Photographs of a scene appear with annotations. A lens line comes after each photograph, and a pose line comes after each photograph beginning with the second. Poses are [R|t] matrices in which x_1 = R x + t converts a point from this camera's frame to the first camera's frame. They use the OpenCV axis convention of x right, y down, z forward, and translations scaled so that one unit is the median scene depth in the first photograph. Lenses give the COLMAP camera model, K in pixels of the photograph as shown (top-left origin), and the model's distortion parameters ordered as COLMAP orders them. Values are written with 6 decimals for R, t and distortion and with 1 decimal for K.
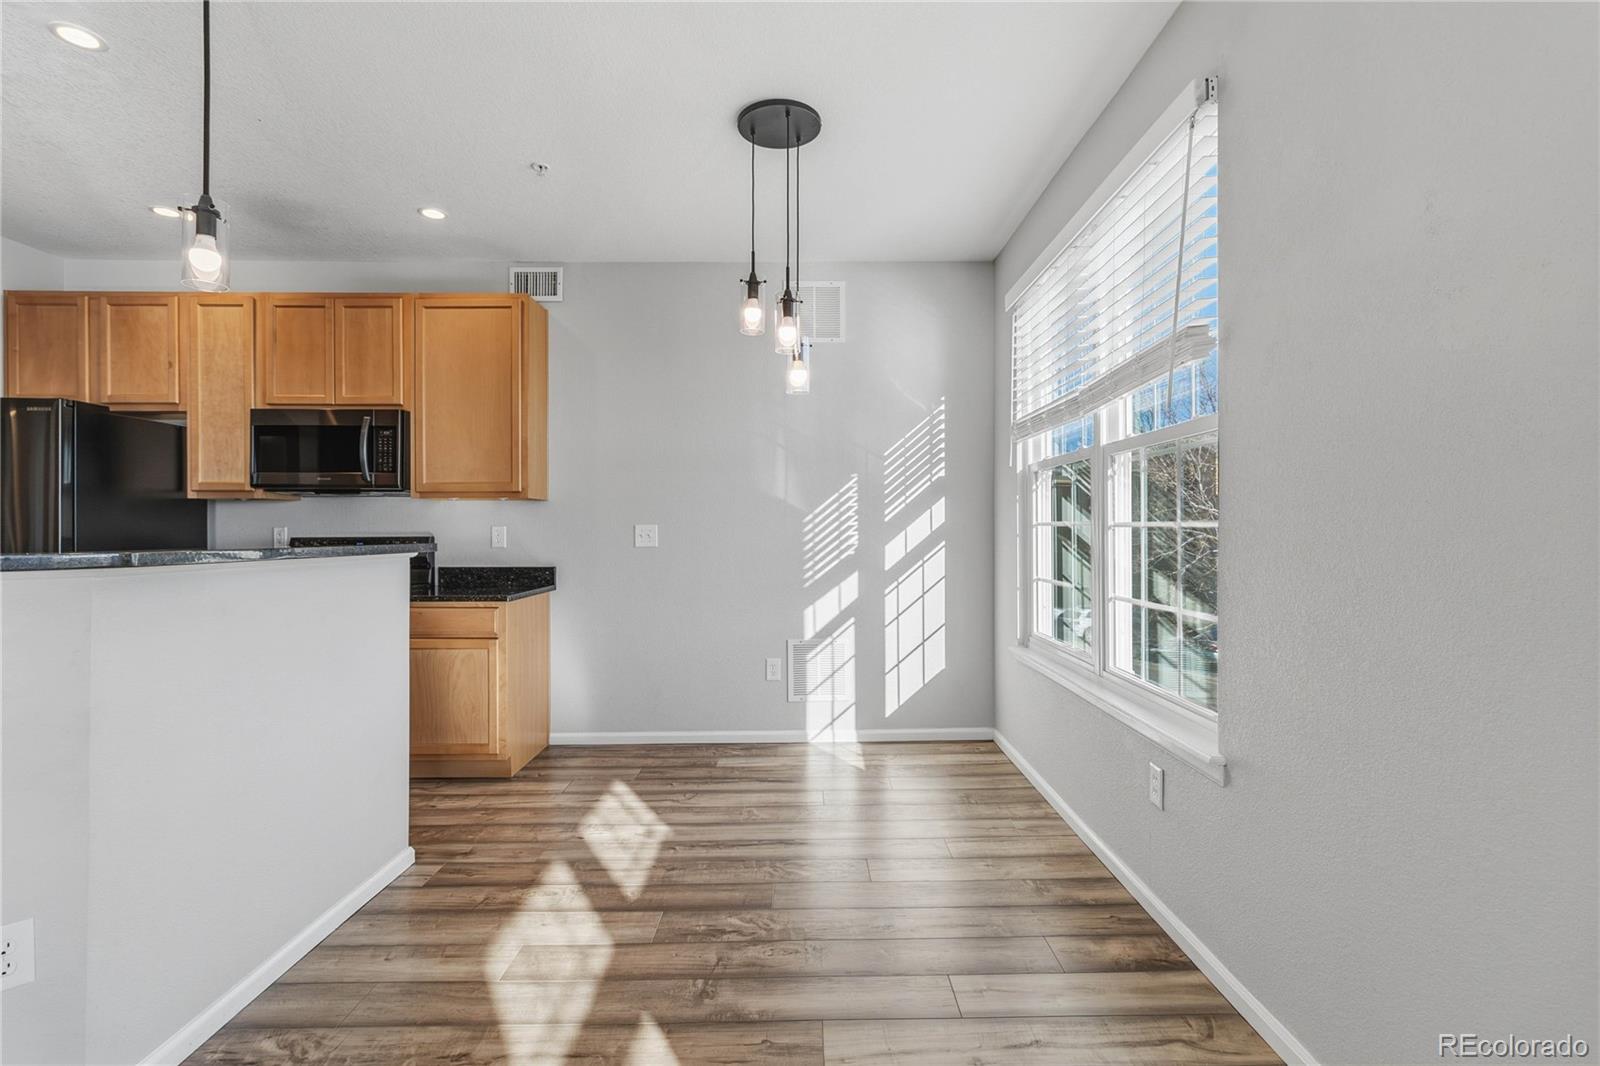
lens RADIAL K [[744.2, 0, 809.8], [0, 744.2, 528.7], [0, 0, 1]] dist [0.001463, -0.000105]
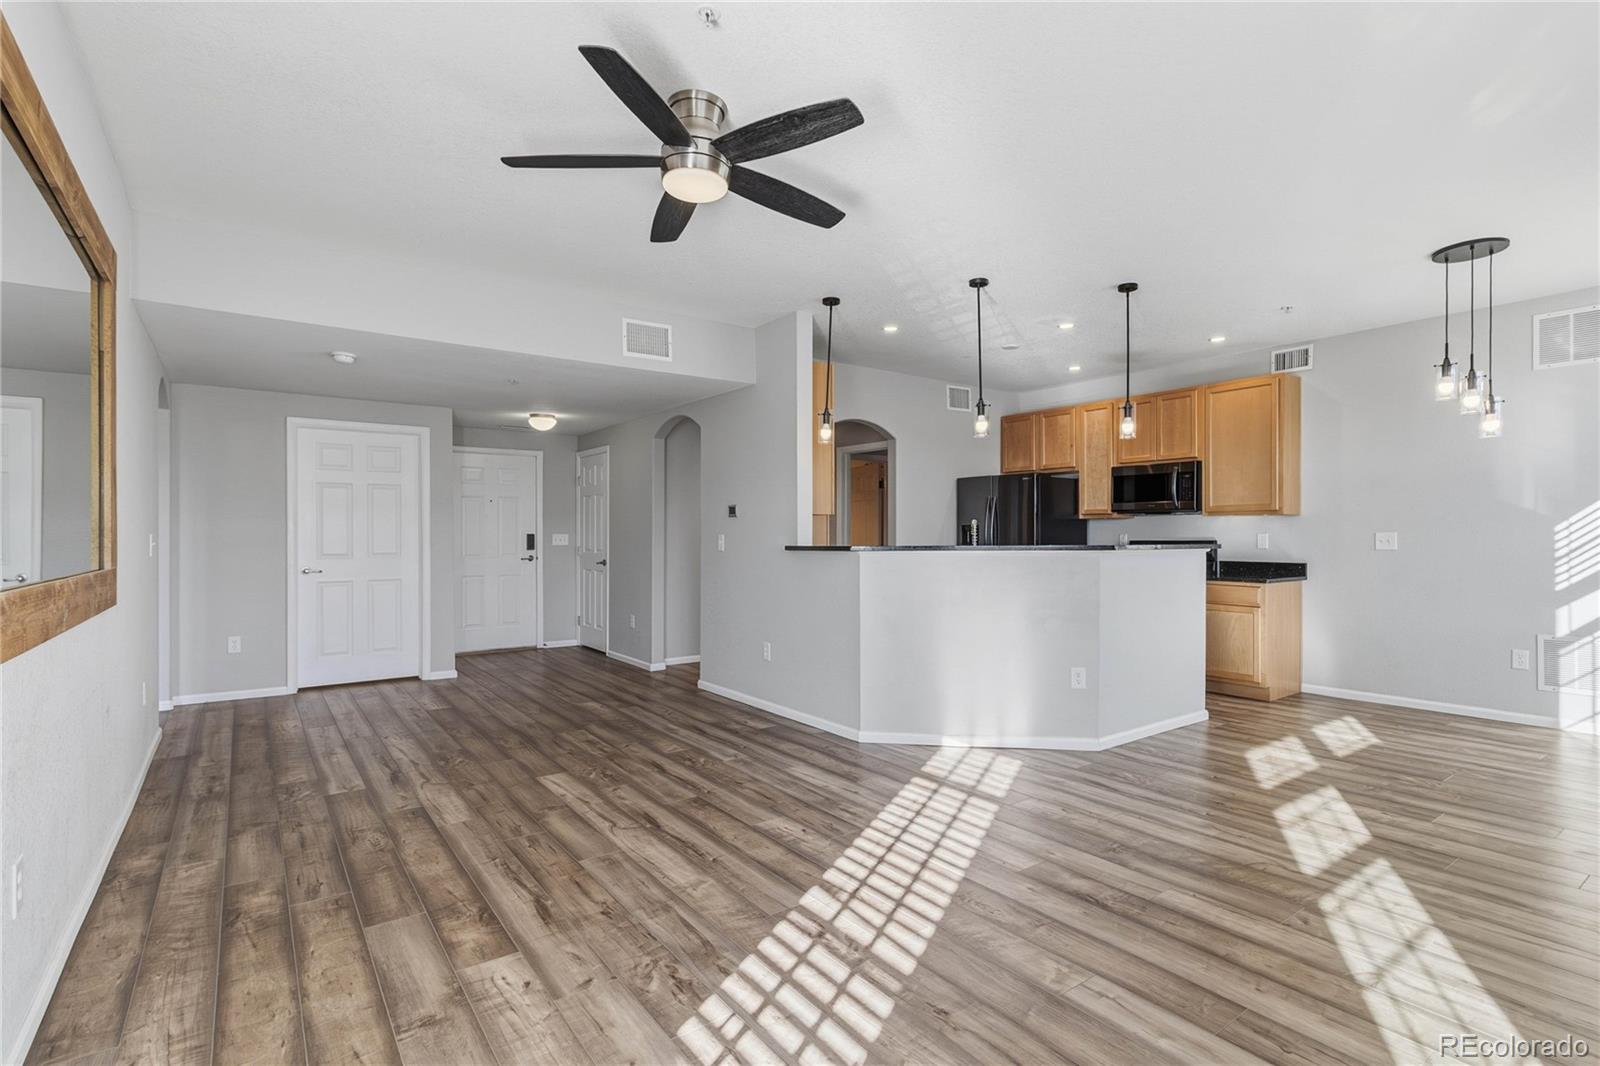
lens RADIAL K [[763.7, 0, 807.5], [0, 763.7, 537.4], [0, 0, 1]] dist [0.001024, 0.000032]
pose [[0.577752, 0.004237, -0.816201, 0.298842], [0.002504, 0.999973, 0.006964, -0.009049], [0.816208, -0.006067, 0.577726, -0.611282]]
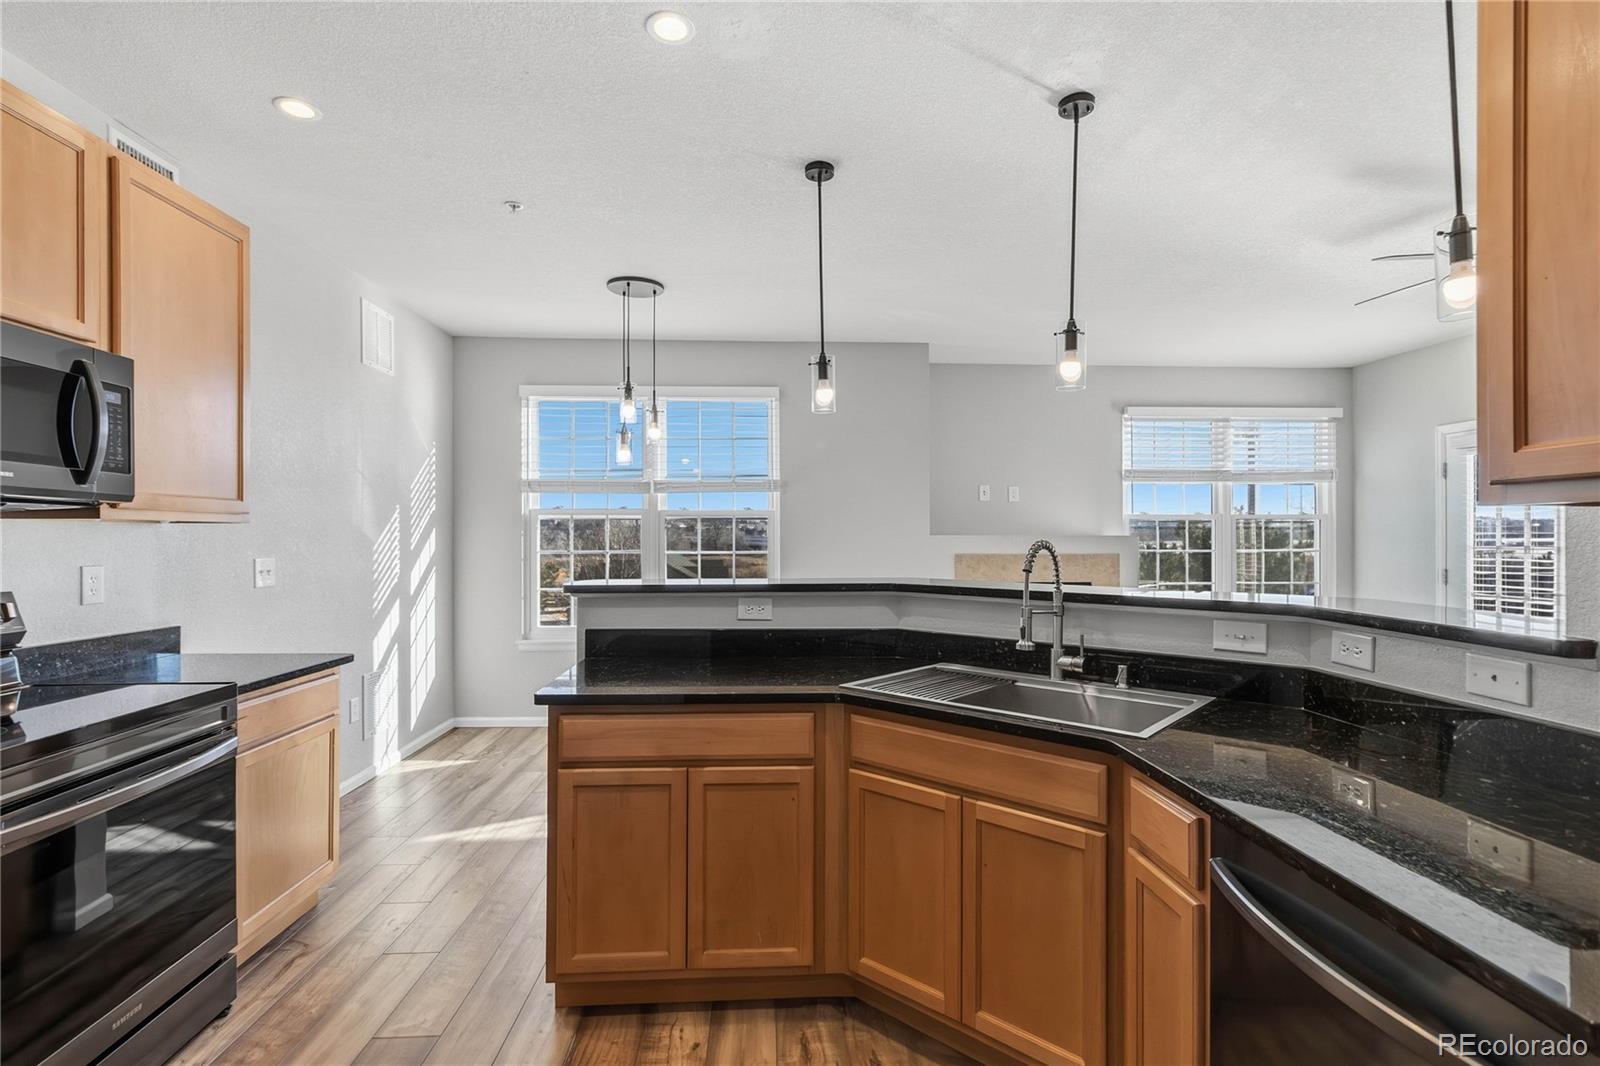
lens RADIAL K [[755.8, 0, 803.8], [0, 755.8, 547.1], [0, 0, 1]] dist [-0.001160, -0.000512]
pose [[-0.040621, -0.007451, 0.999147, -1.104816], [-0.002496, 0.999970, 0.007355, -0.025840], [-0.999172, -0.002195, -0.040638, 0.514074]]
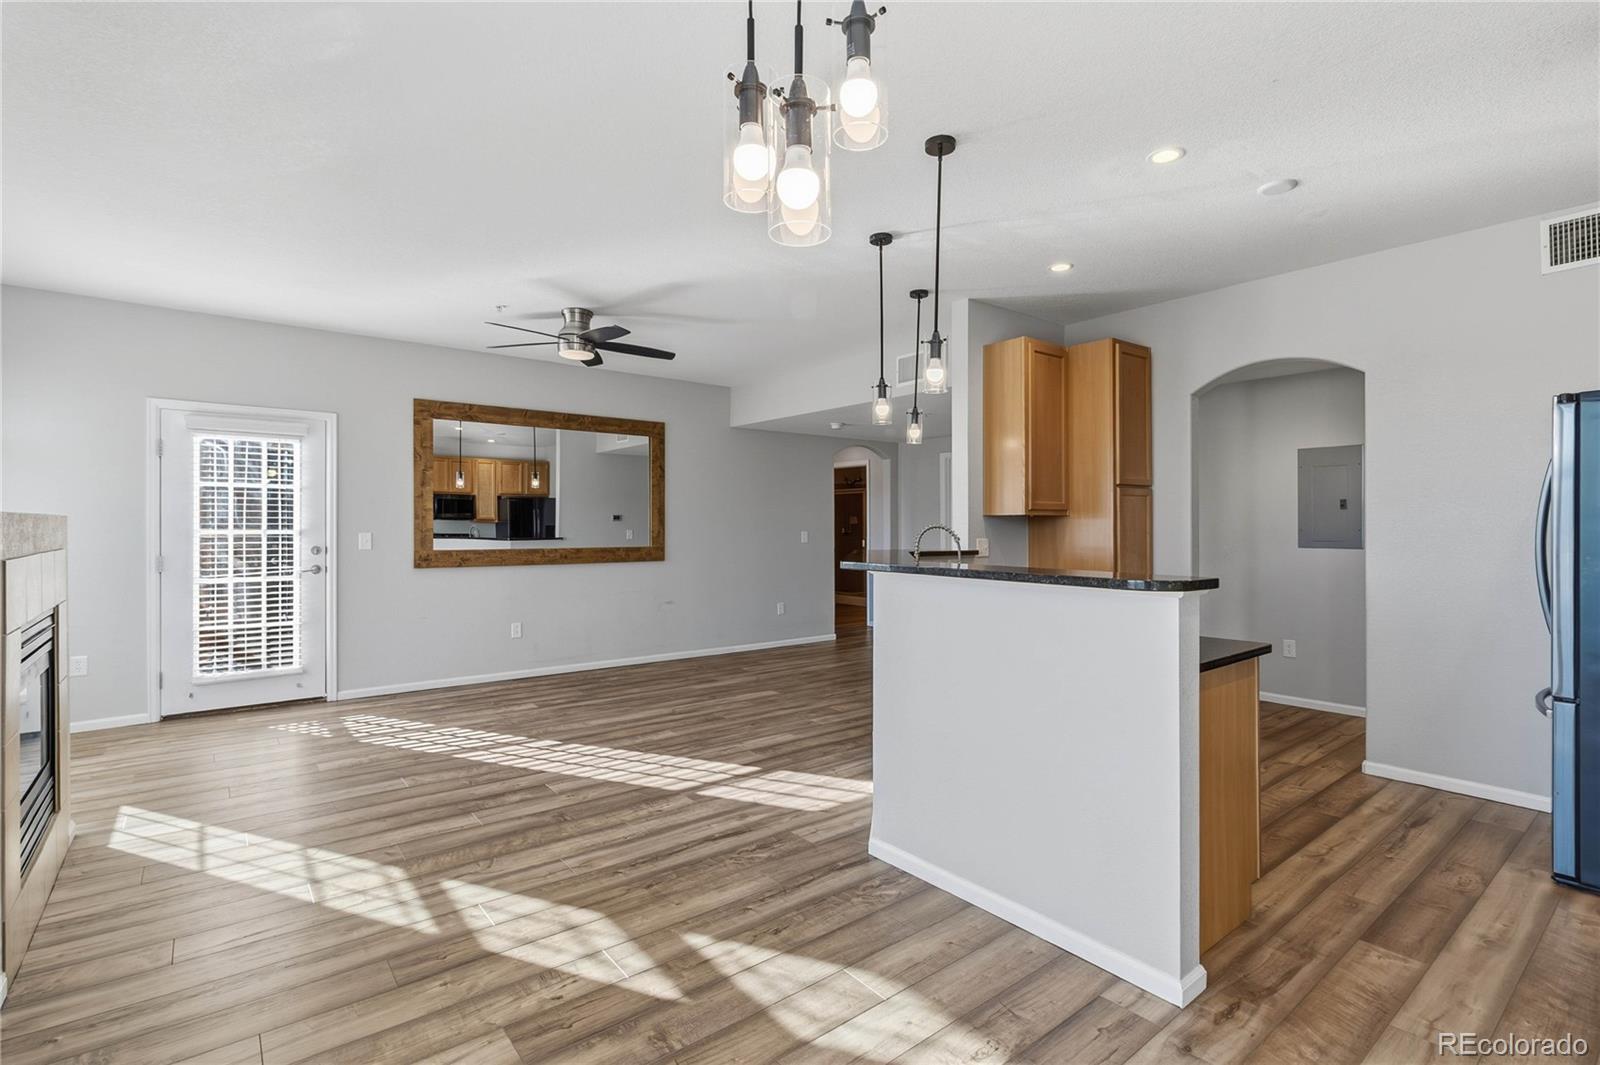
lens RADIAL K [[750.2, 0, 807.9], [0, 750.2, 528.3], [0, 0, 1]] dist [0.003871, -0.000518]
pose [[-0.790544, 0.004963, -0.612385, 0.153410], [0.003940, 0.999988, 0.003018, -0.024287], [0.612392, -0.000027, -0.790554, 0.946634]]
